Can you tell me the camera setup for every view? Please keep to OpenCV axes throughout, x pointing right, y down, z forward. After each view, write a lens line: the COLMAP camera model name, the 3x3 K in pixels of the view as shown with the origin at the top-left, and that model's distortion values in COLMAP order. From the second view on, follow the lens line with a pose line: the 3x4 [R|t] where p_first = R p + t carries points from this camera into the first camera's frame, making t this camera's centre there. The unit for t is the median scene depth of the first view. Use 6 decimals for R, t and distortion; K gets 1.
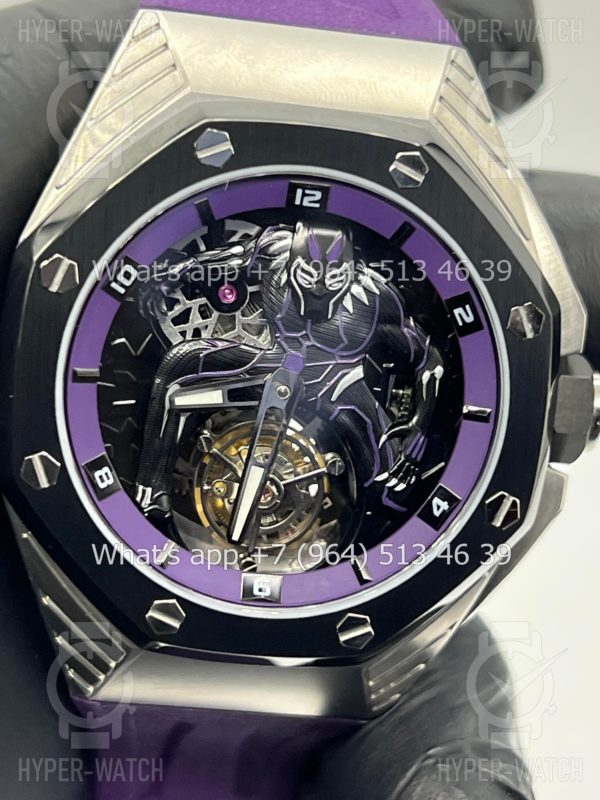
lens RADIAL K [[1917.2, 0, 298.4], [0, 1917.2, 403.4], [0, 0, 1]] dist [0.229724, 0.000000]
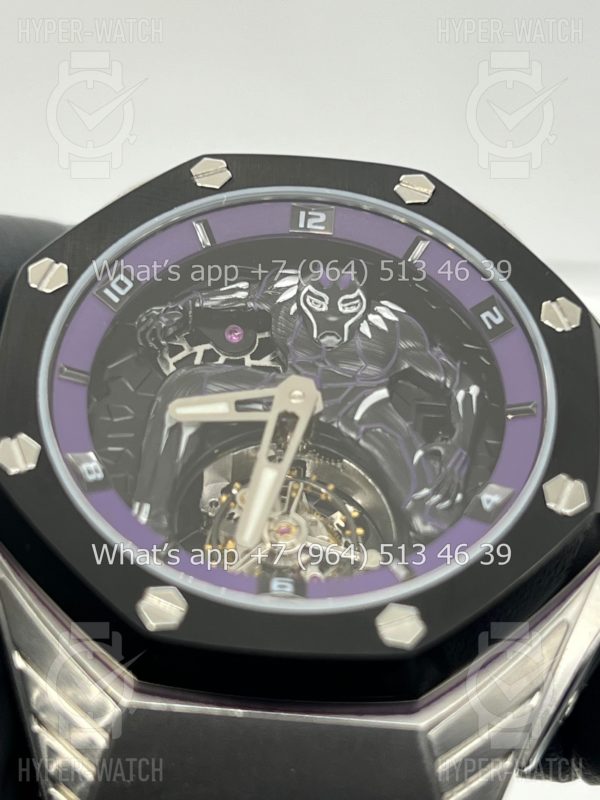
lens RADIAL K [[1917.2, 0, 298.9], [0, 1917.2, 402.1], [0, 0, 1]] dist [0.229724, 0.000000]
pose [[0.994800, -0.092402, -0.042834, 0.030358], [0.040708, 0.746257, -0.664412, 0.581159], [0.093358, 0.659214, 0.746138, 0.338367]]
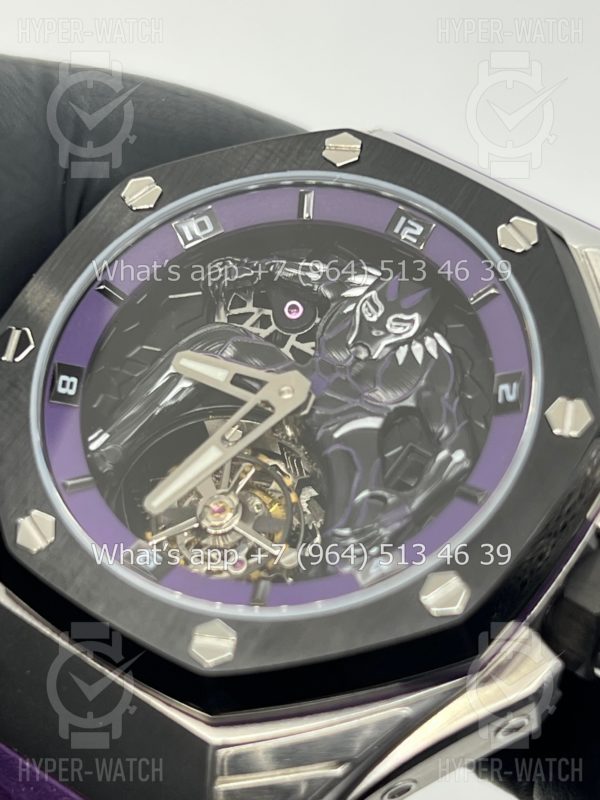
lens RADIAL K [[1917.2, 0, 297.0], [0, 1917.2, 408.0], [0, 0, 1]] dist [0.229724, 0.000000]
pose [[0.840458, 0.294483, -0.454873, 0.399592], [-0.509643, 0.714779, -0.478910, 0.418742], [0.184103, 0.634326, 0.750824, 0.337490]]
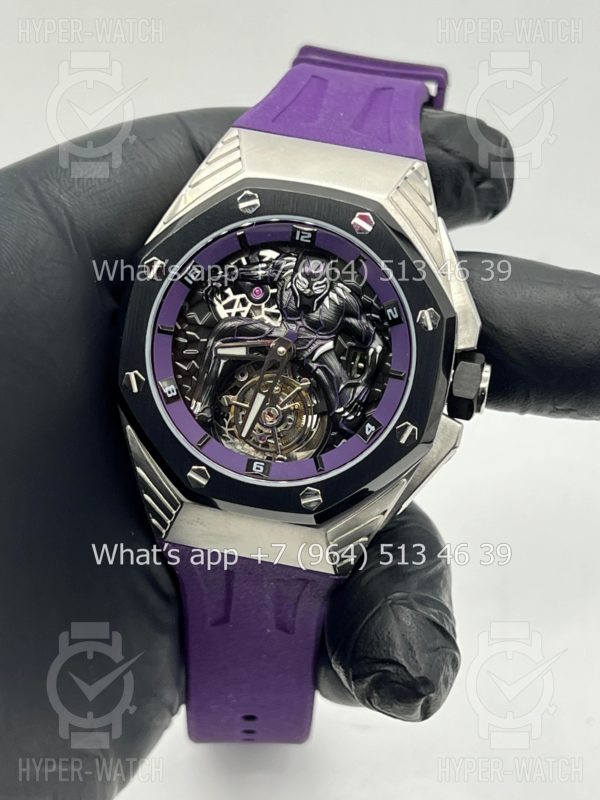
lens RADIAL K [[1917.2, 0, 295.9], [0, 1917.2, 401.7], [0, 0, 1]] dist [0.229724, 0.000000]
pose [[0.974724, 0.078328, -0.209231, 0.356168], [-0.101416, 0.989602, -0.101989, 0.206012], [0.199067, 0.120631, 0.972533, -0.616905]]
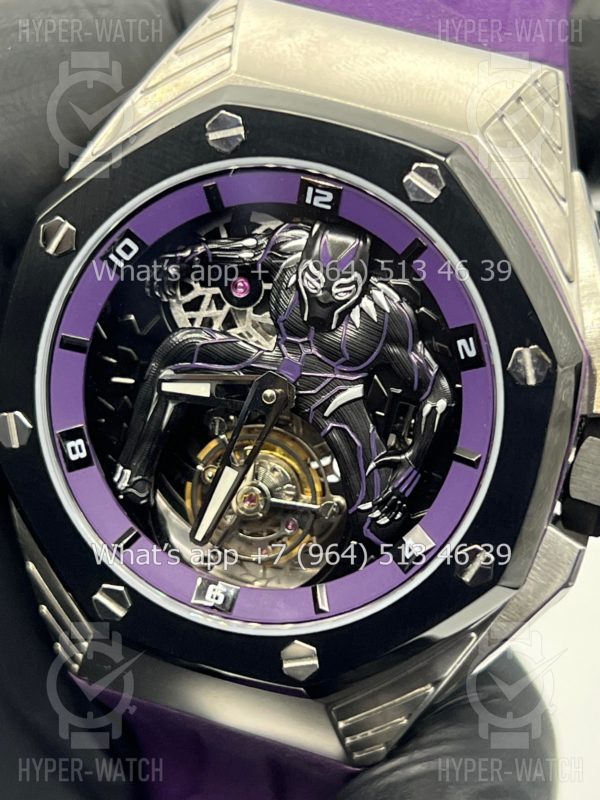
lens RADIAL K [[1917.2, 0, 297.8], [0, 1917.2, 399.9], [0, 0, 1]] dist [0.229724, 0.000000]
pose [[0.930210, 0.171112, -0.324700, 0.313239], [-0.180851, 0.983511, 0.000190, -0.006905], [0.319378, 0.058546, 0.945817, 0.102353]]
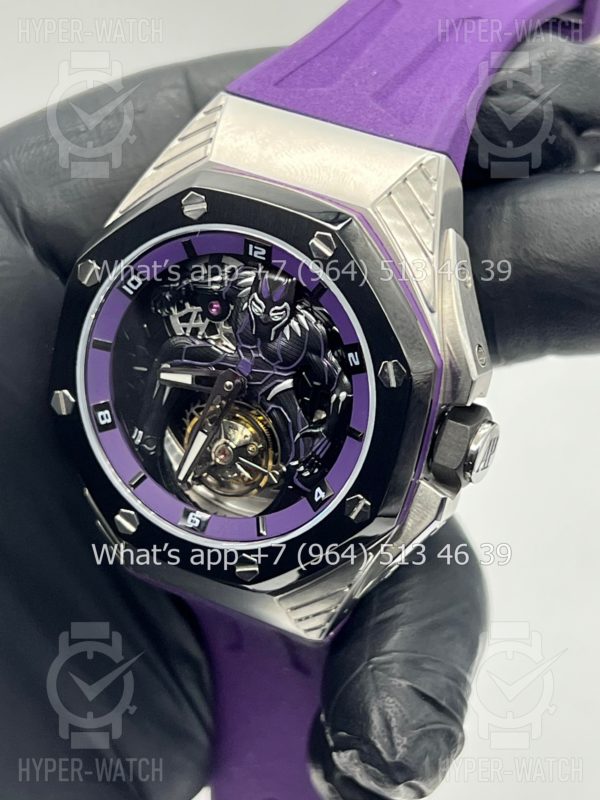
lens RADIAL K [[1917.2, 0, 293.0], [0, 1917.2, 394.2], [0, 0, 1]] dist [0.229724, 0.000000]
pose [[0.849109, 0.219261, -0.480560, 0.691155], [-0.187885, 0.975649, 0.113174, -0.163899], [0.493673, -0.005807, 0.869628, -0.175095]]
